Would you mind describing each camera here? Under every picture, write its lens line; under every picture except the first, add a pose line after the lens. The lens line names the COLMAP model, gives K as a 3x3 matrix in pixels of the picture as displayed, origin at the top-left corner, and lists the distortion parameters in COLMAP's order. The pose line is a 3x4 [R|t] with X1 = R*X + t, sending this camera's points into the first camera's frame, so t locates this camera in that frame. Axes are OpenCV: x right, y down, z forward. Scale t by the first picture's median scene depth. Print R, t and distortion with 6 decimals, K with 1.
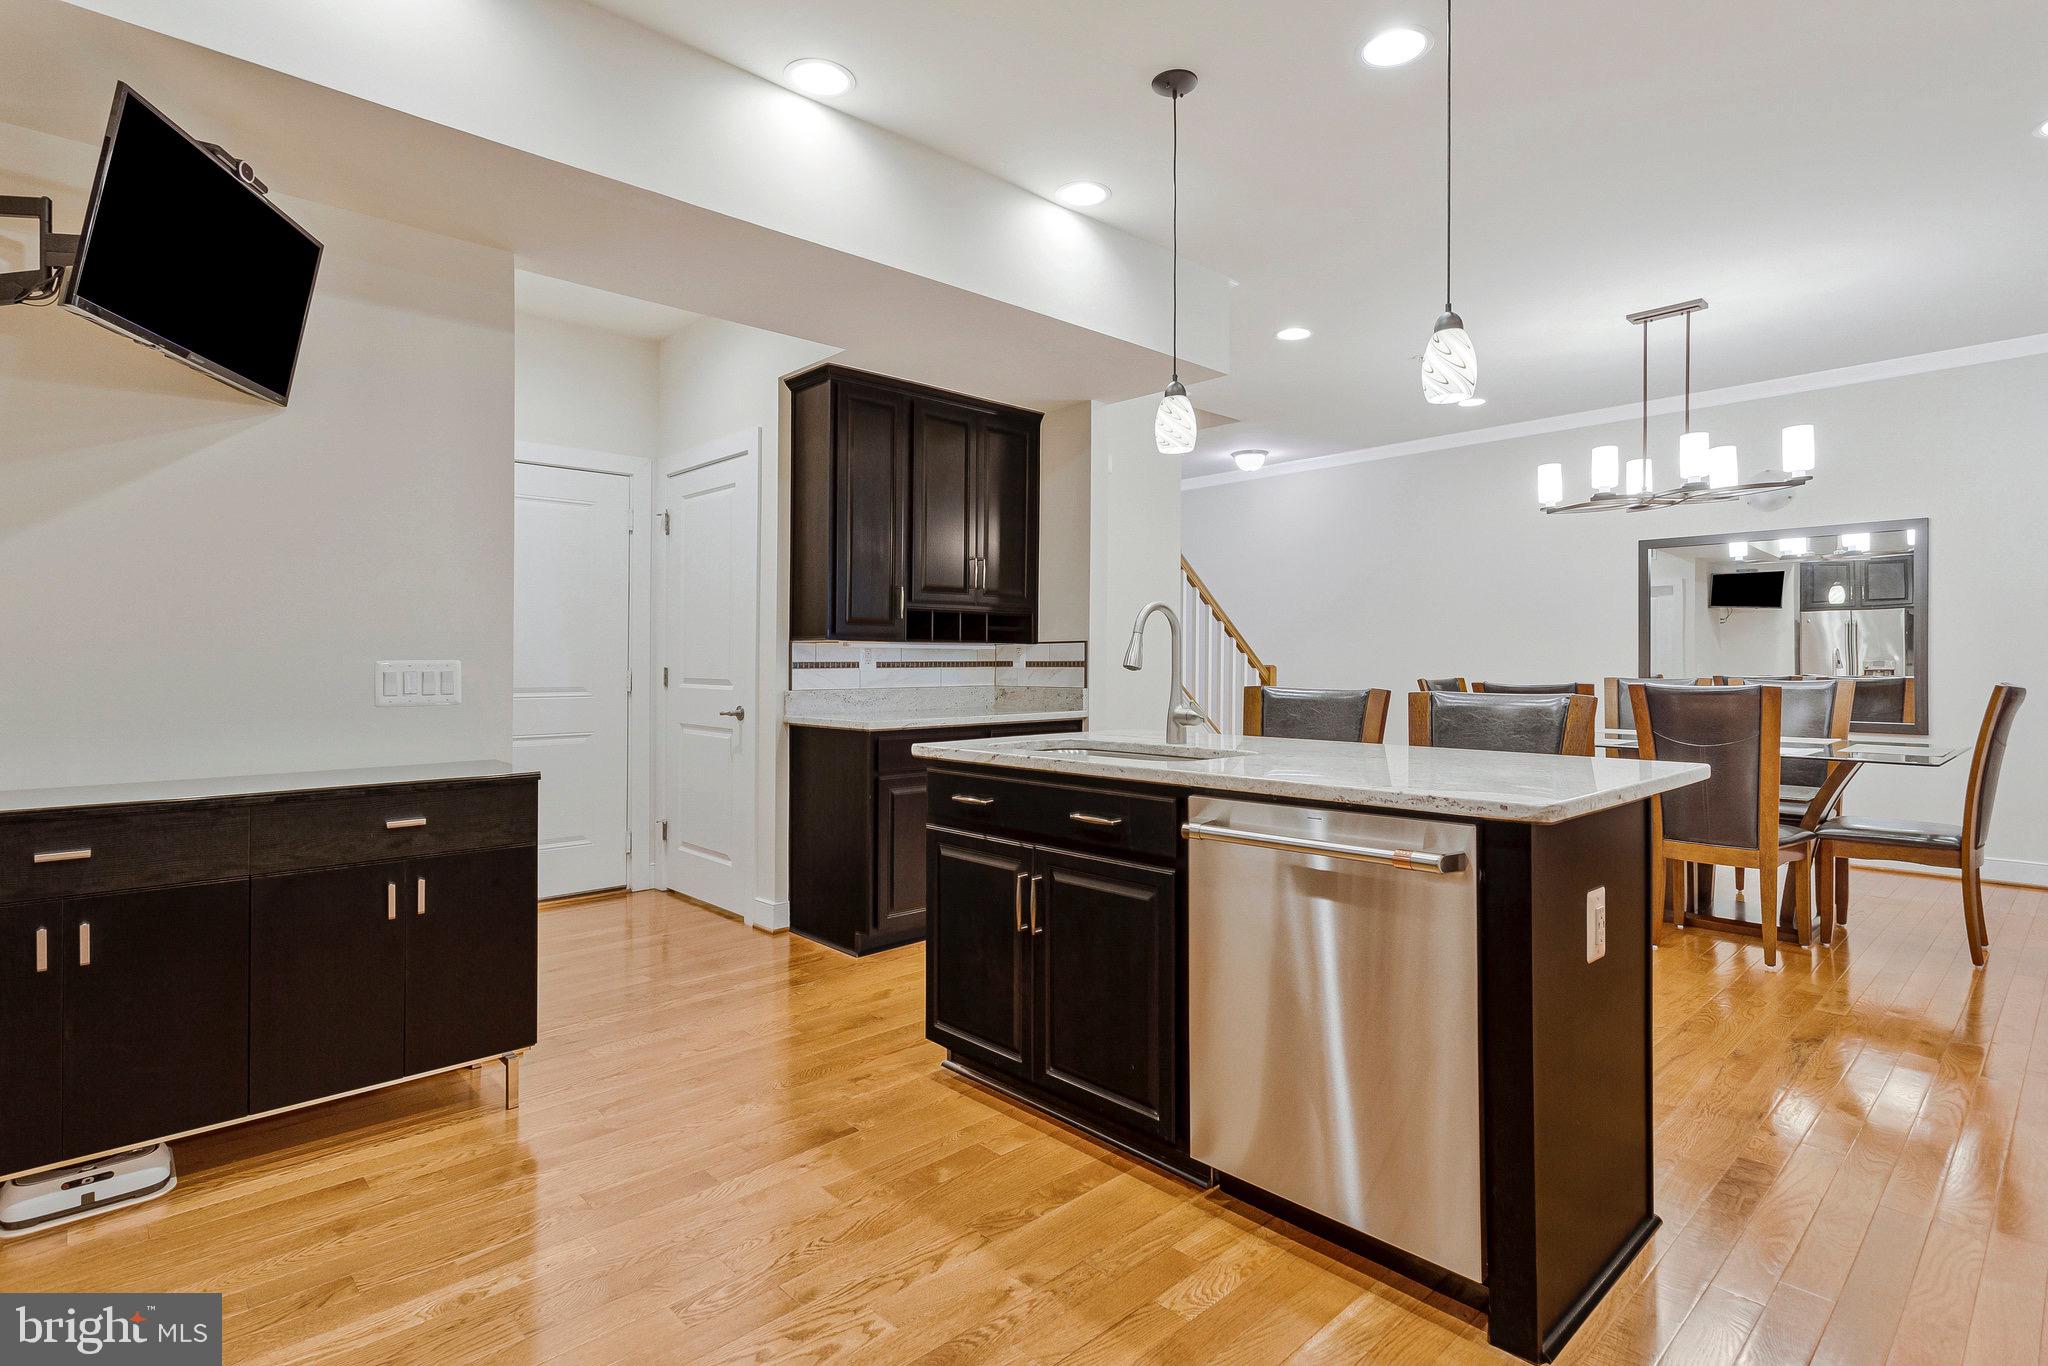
lens RADIAL K [[1023.7, 0, 1028.1], [0, 1023.7, 674.6], [0, 0, 1]] dist [-0.001010, -0.000001]
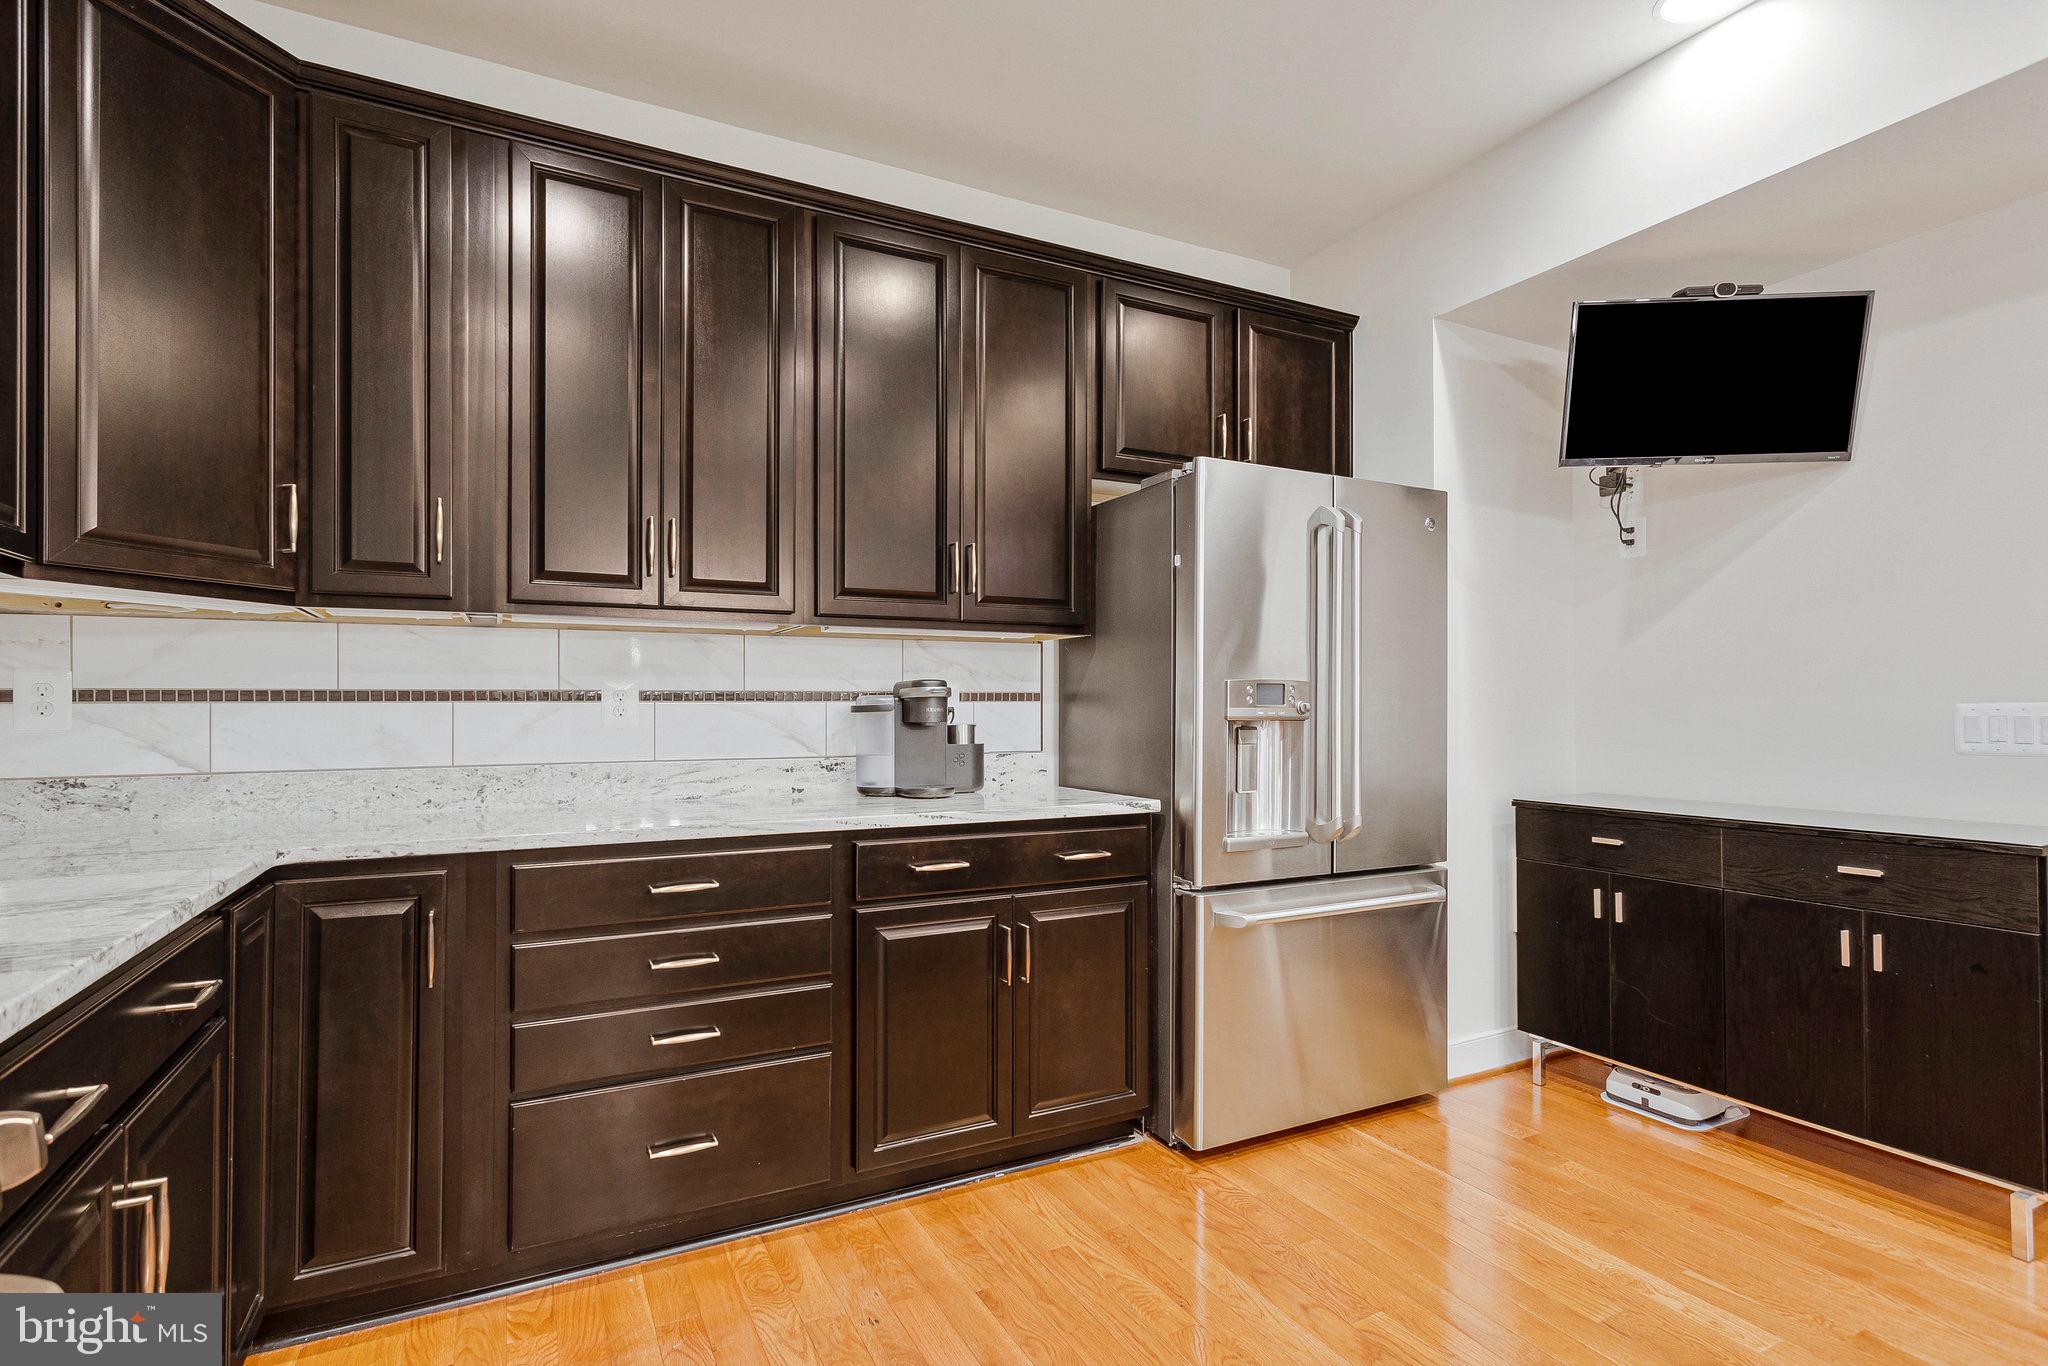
lens RADIAL K [[995.3, 0, 1032.4], [0, 995.3, 684.9], [0, 0, 1]] dist [0.002482, 0.000827]
pose [[-0.269825, -0.022218, -0.962653, 0.536292], [-0.010464, 0.999742, -0.020141, -0.003847], [0.962853, 0.004638, -0.269988, 0.529553]]
